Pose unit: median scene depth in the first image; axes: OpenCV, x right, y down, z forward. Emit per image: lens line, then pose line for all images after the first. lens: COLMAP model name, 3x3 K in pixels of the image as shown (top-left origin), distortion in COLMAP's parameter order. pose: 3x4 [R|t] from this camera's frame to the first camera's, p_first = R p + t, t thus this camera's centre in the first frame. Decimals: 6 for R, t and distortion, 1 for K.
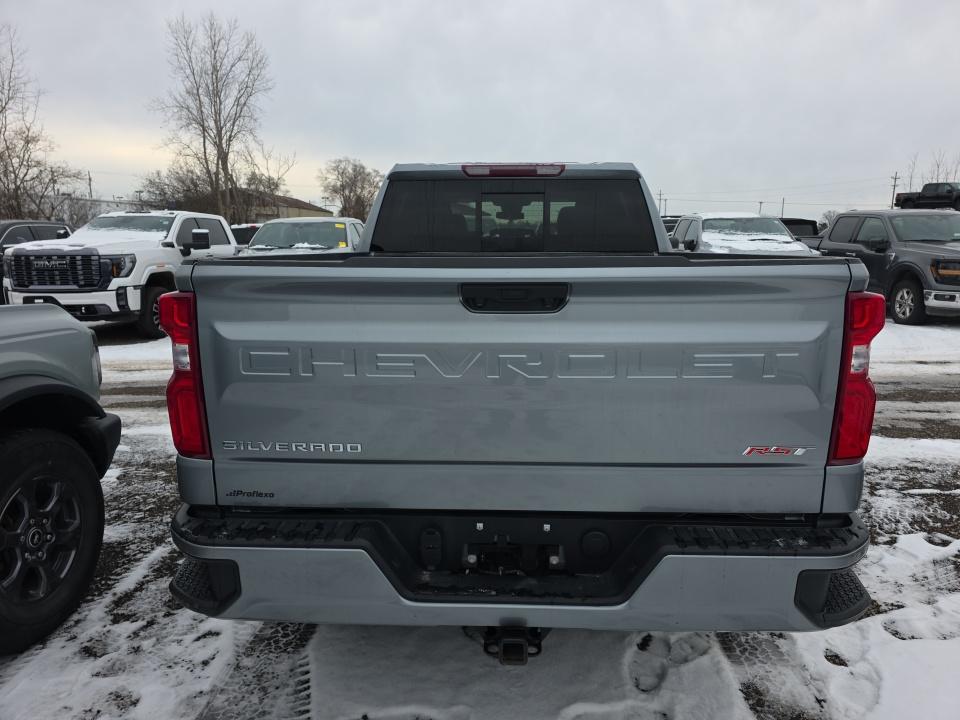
lens RADIAL K [[639.5, 0, 486.9], [0, 639.5, 368.6], [0, 0, 1]] dist [0.046676, -0.036225]
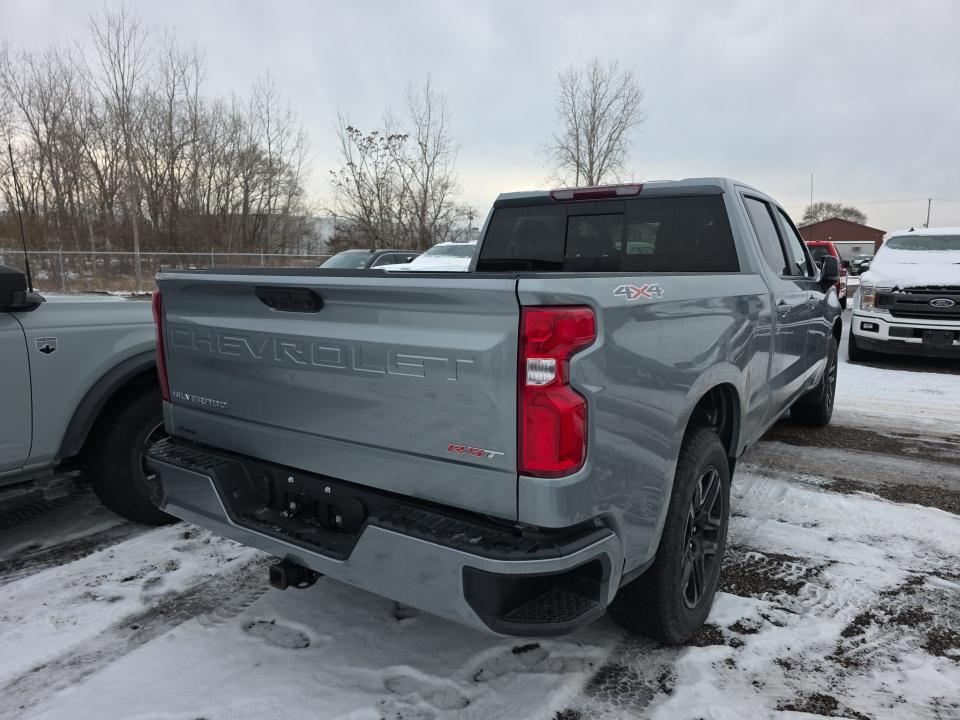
lens RADIAL K [[639.5, 0, 484.7], [0, 639.5, 368.9], [0, 0, 1]] dist [0.046676, -0.036225]
pose [[0.849265, 0.085908, -0.520931, 0.445051], [-0.105104, 0.994434, -0.007354, -0.001181], [0.517400, 0.060998, 0.853567, 0.044839]]
